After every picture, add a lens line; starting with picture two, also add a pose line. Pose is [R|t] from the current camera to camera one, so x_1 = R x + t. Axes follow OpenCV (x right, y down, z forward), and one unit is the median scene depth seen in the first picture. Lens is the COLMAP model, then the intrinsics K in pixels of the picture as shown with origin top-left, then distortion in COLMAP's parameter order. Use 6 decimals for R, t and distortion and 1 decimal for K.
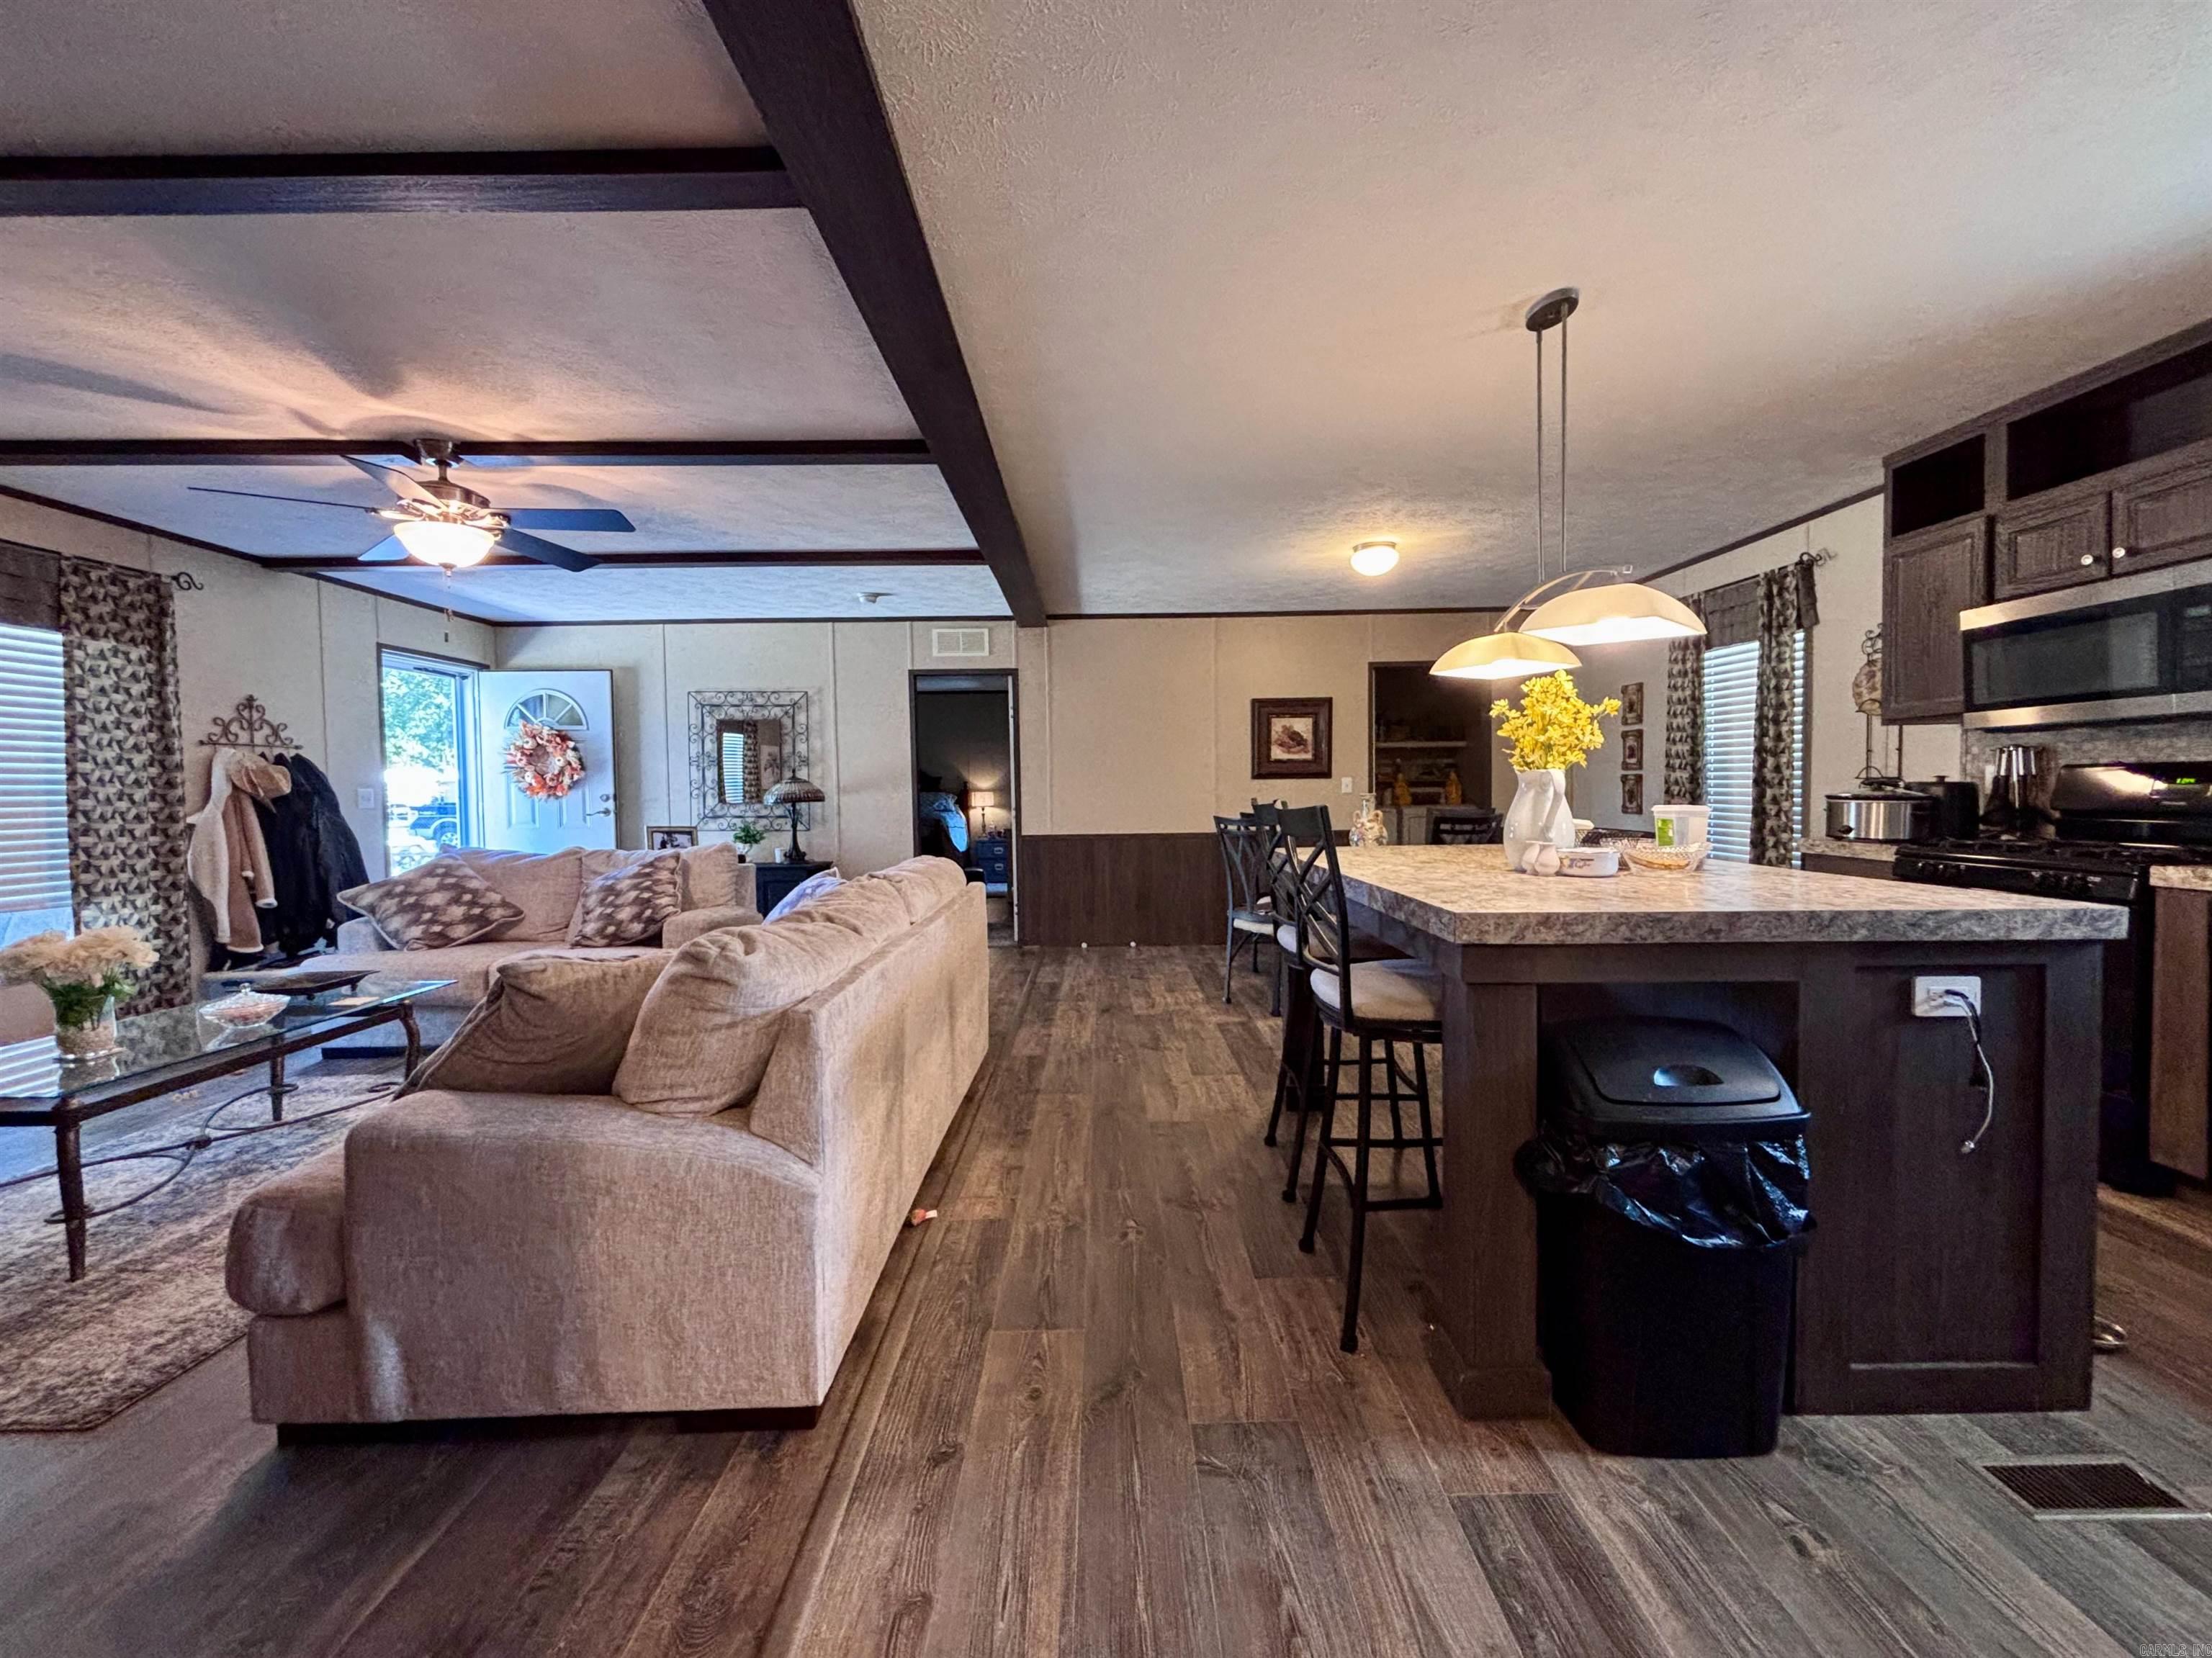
lens RADIAL K [[922.1, 0, 1106.0], [0, 922.1, 829.0], [0, 0, 1]] dist [-0.002033, 0.000278]
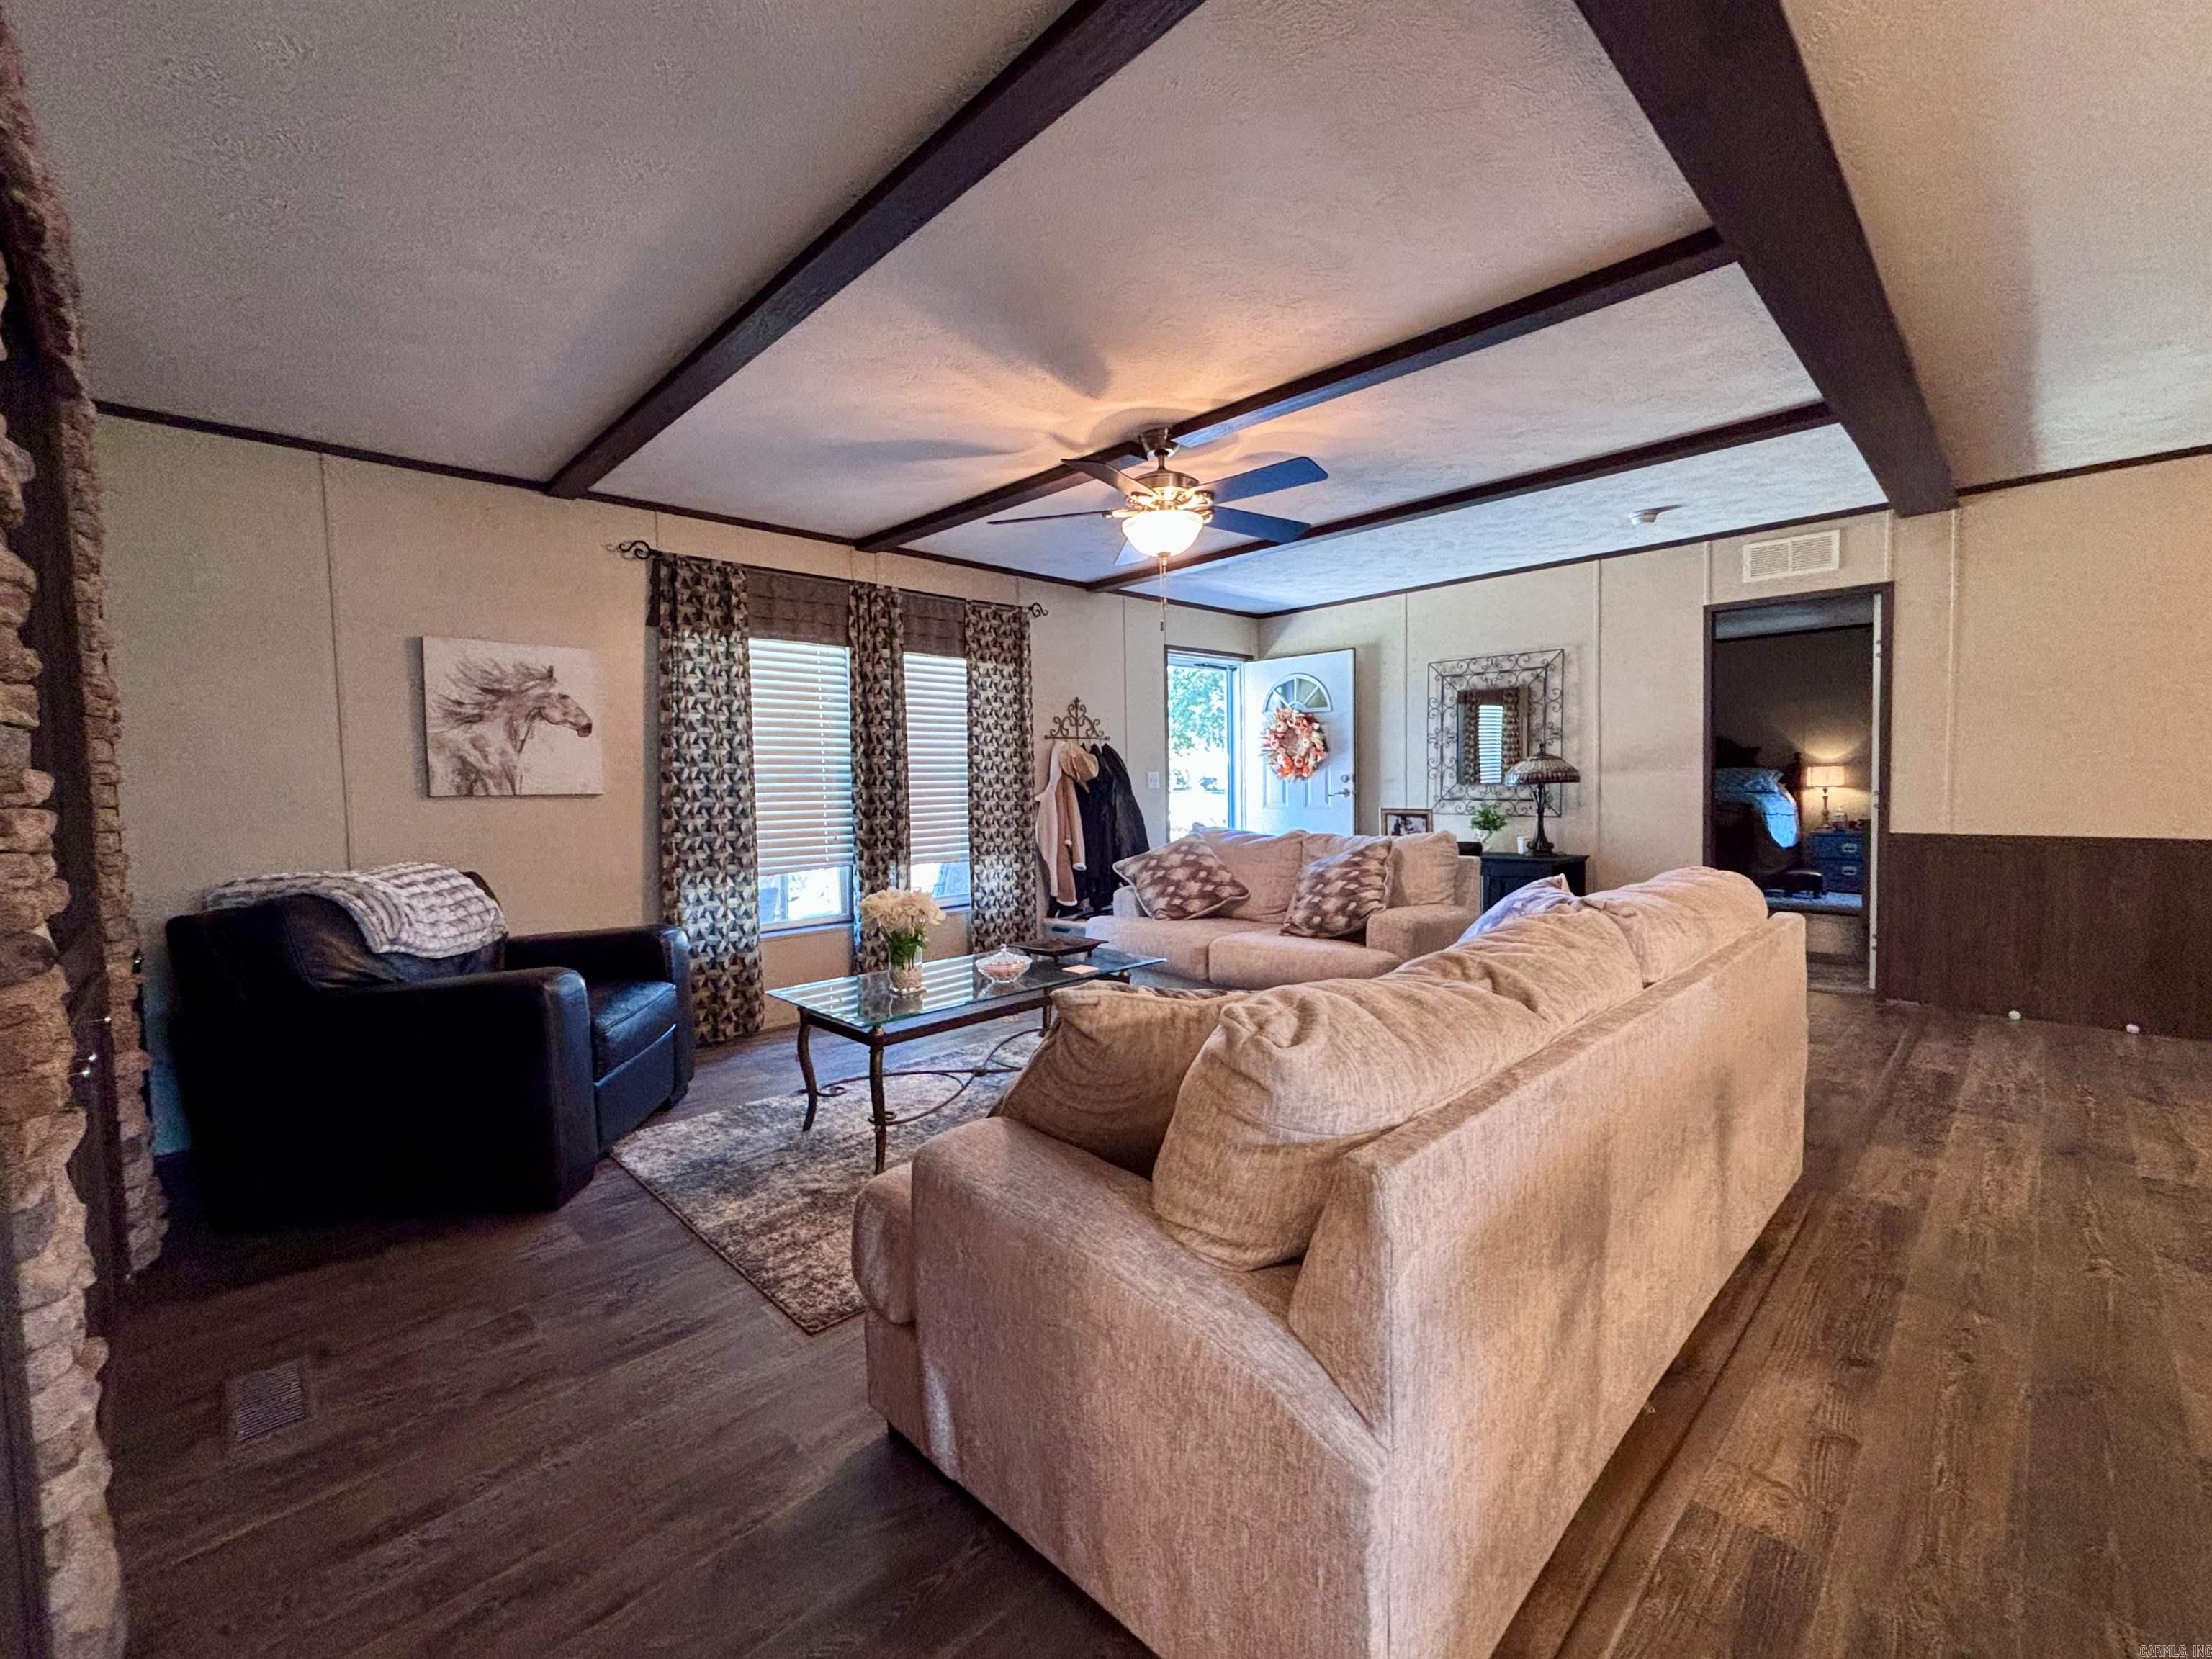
lens RADIAL K [[922.2, 0, 1106.0], [0, 922.2, 829.5], [0, 0, 1]] dist [-0.002033, 0.000278]
pose [[0.696281, 0.036239, -0.716854, -0.013207], [-0.017825, 0.999290, 0.033204, -0.011156], [0.717548, -0.010341, 0.696432, 0.187726]]
